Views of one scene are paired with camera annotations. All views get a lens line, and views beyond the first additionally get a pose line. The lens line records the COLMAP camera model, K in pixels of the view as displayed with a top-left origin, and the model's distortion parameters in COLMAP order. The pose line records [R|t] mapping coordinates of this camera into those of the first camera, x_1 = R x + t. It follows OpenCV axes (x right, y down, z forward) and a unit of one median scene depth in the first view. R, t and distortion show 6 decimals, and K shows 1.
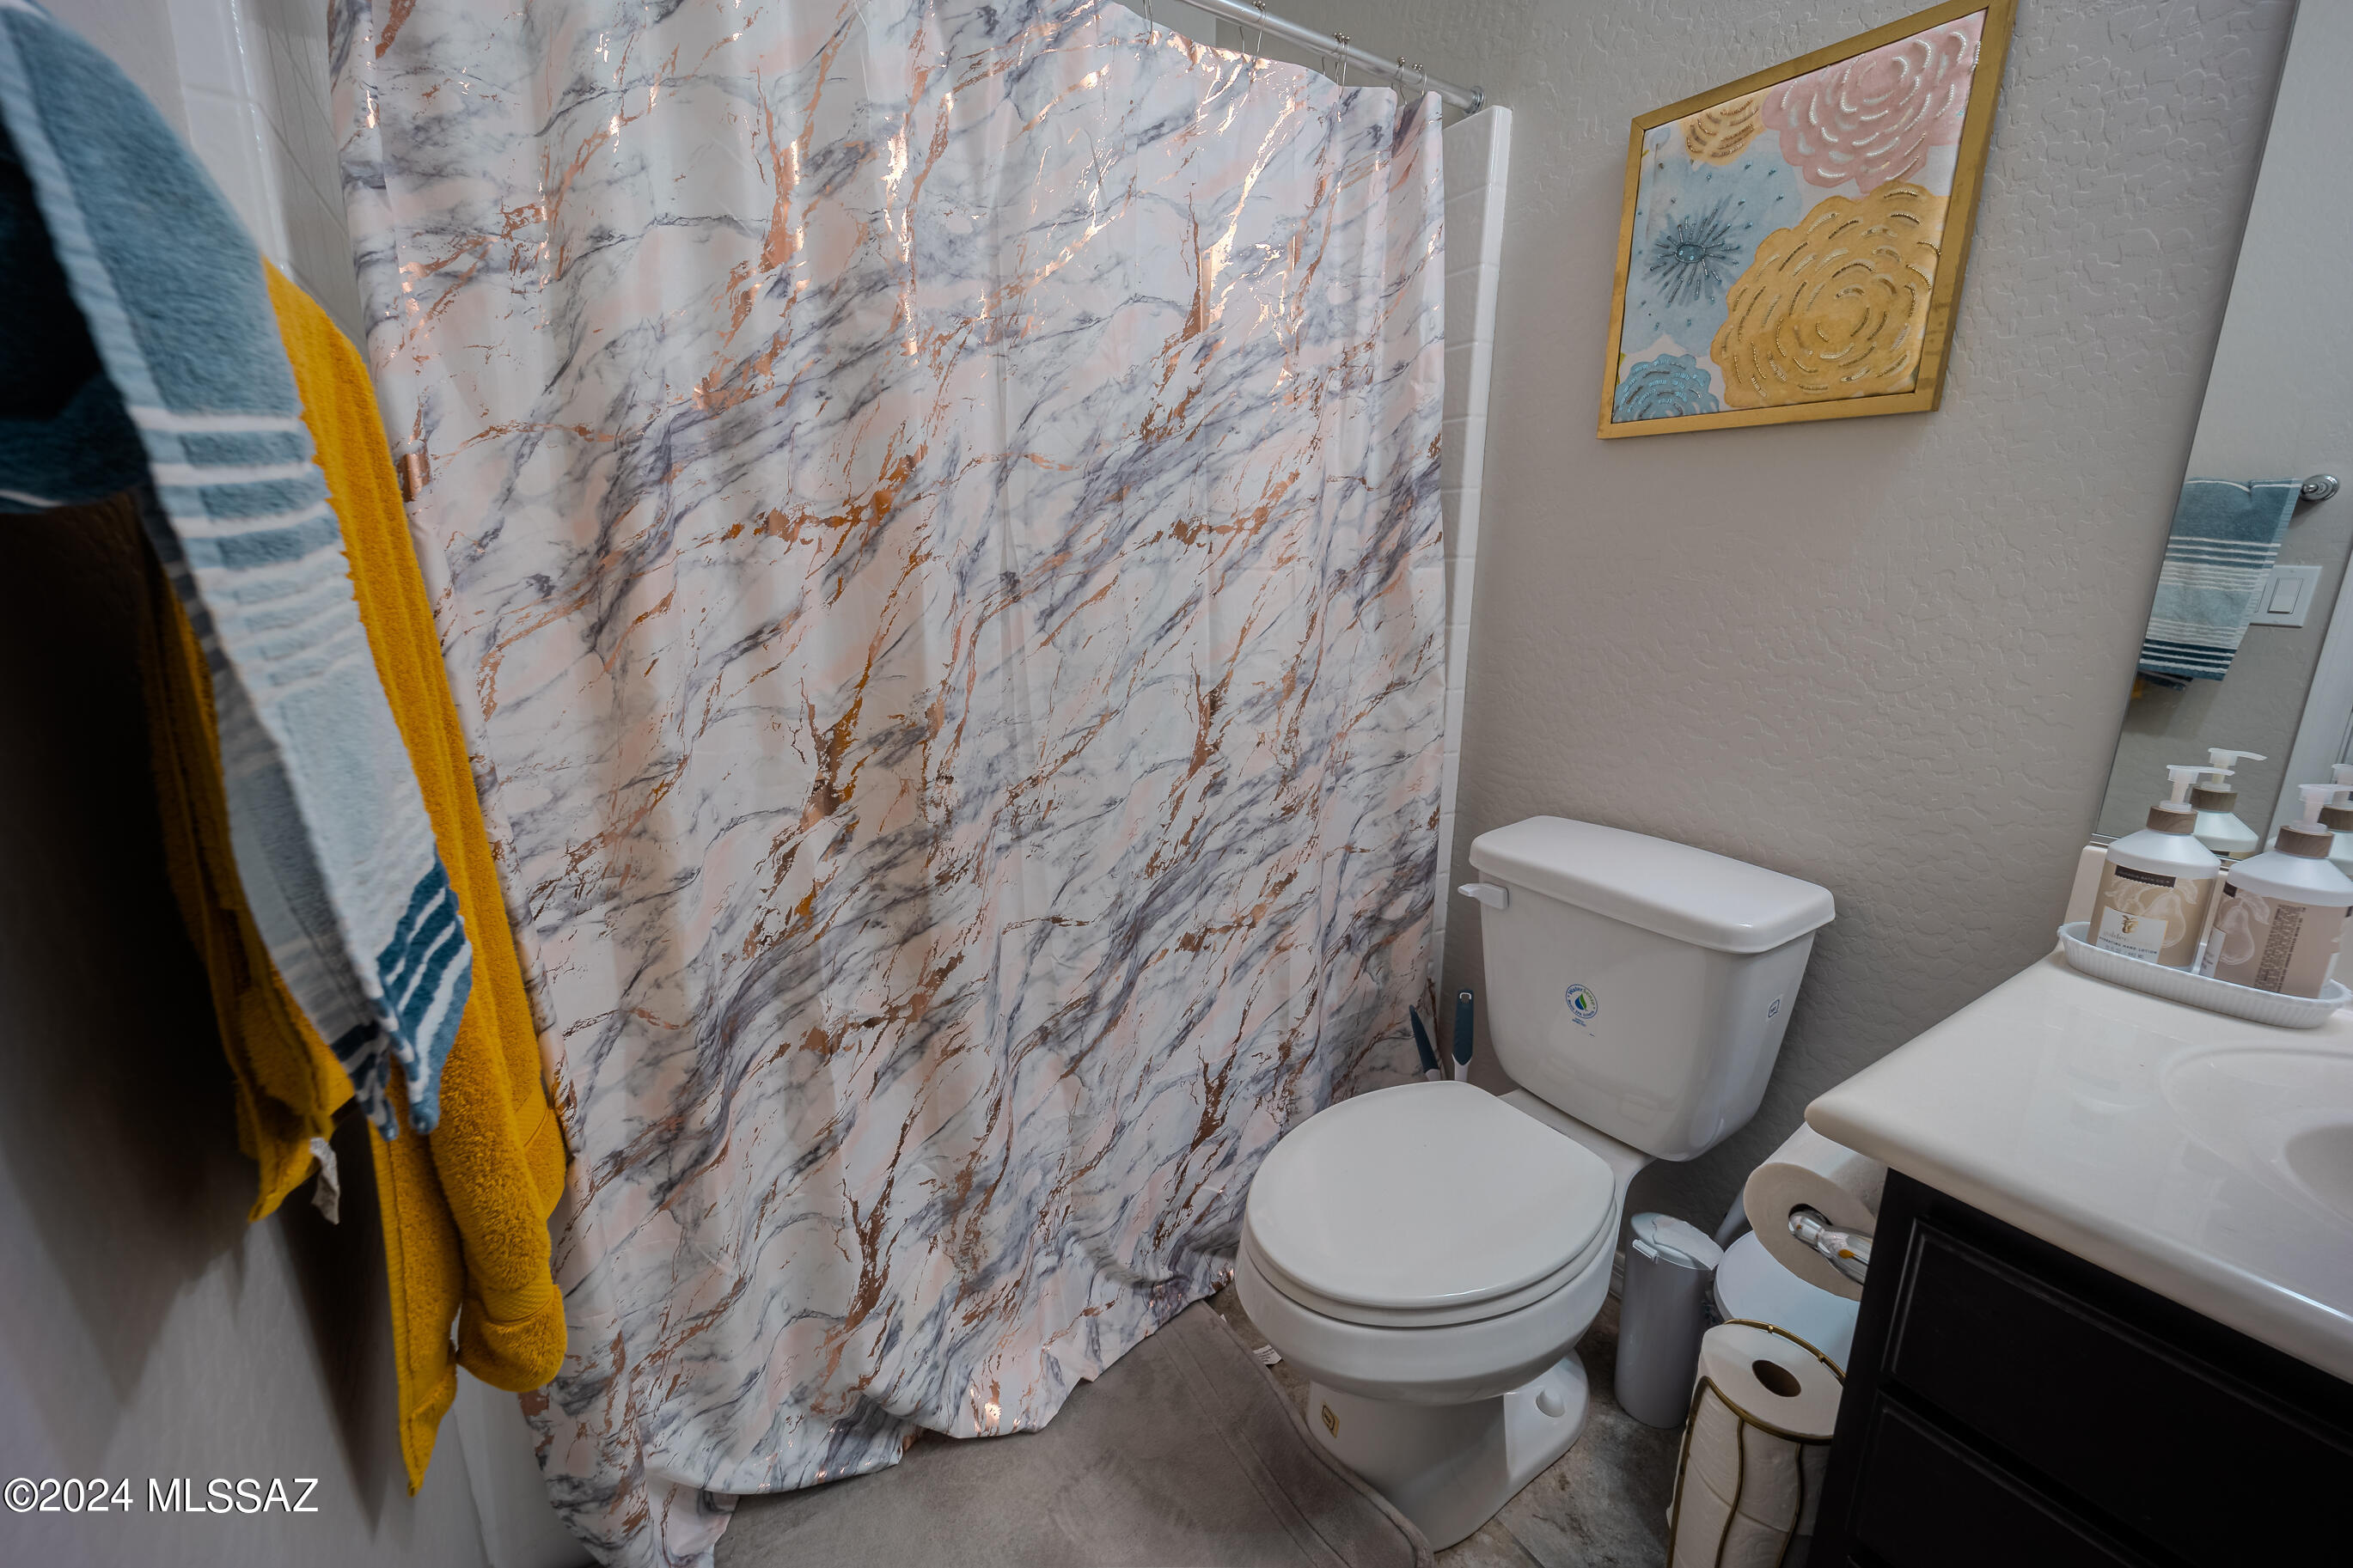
lens RADIAL K [[951.3, 0, 1182.0], [0, 951.3, 775.7], [0, 0, 1]] dist [0.001144, -0.000781]
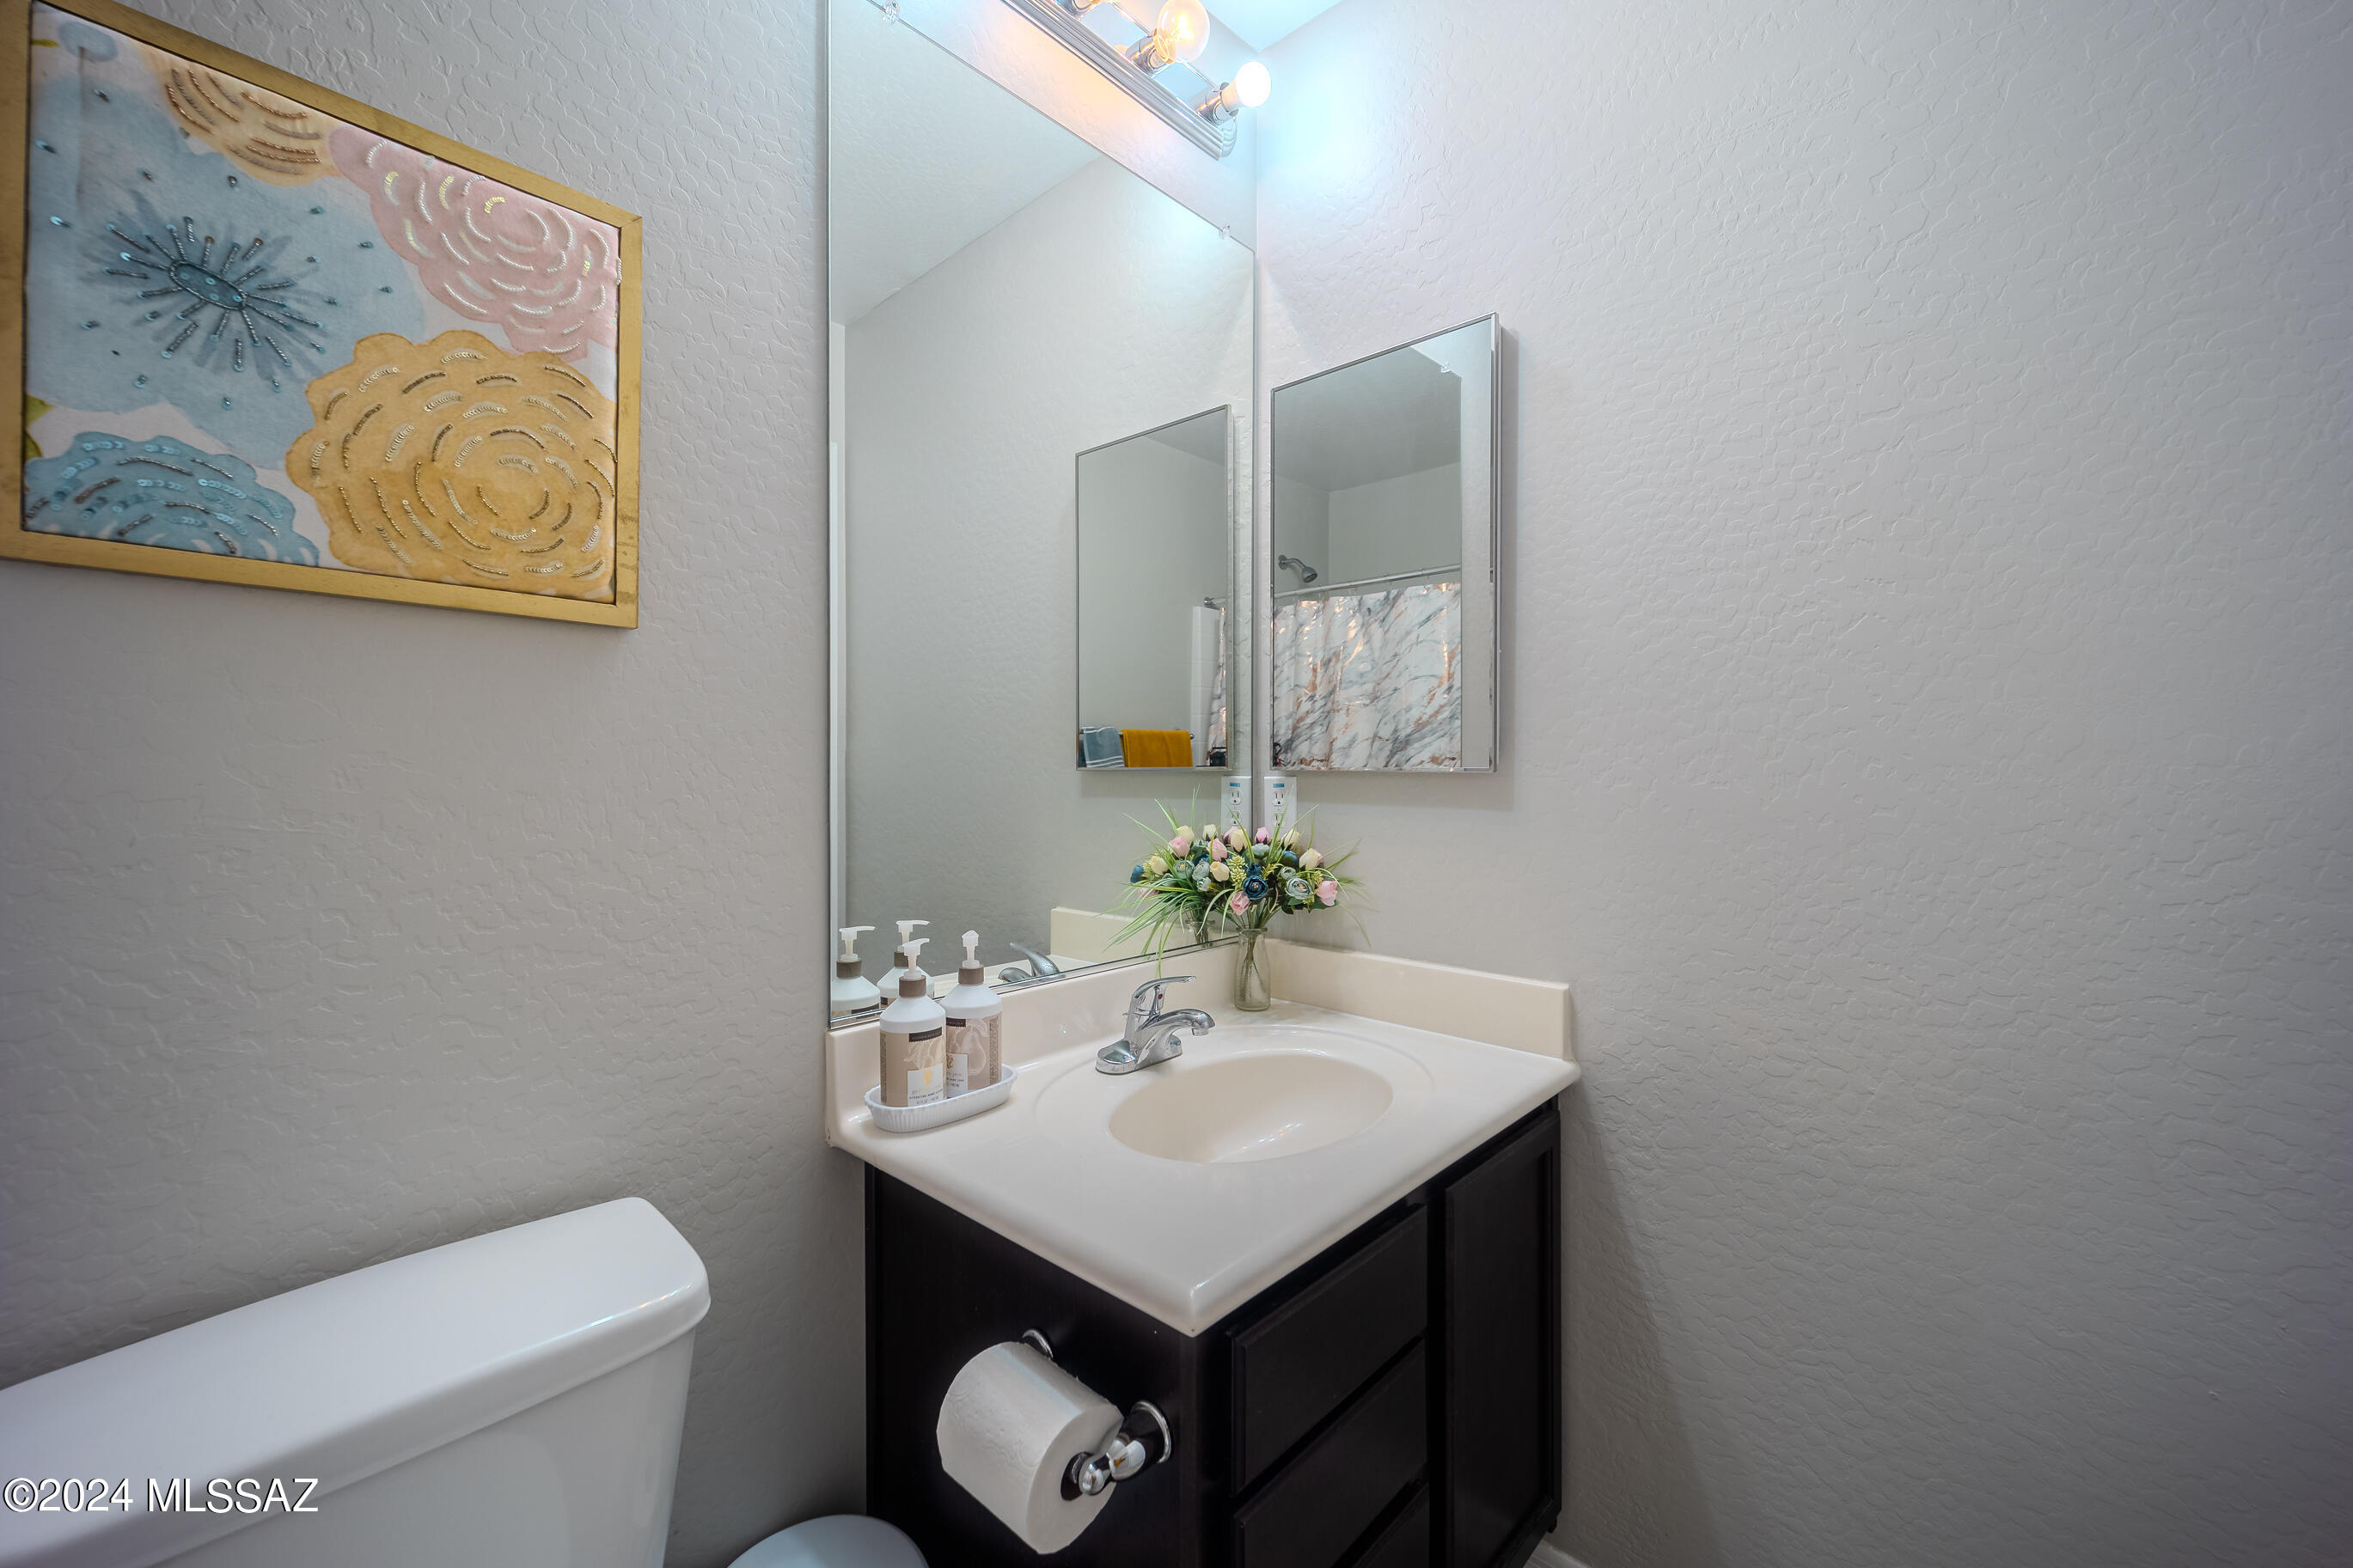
lens RADIAL K [[951.3, 0, 1182.0], [0, 951.3, 775.7], [0, 0, 1]] dist [0.001144, -0.000781]
pose [[-0.256136, -0.015404, 0.966518, -0.202353], [0.218396, 0.973097, 0.073386, -0.186346], [-0.941646, 0.229880, -0.245881, 0.710528]]
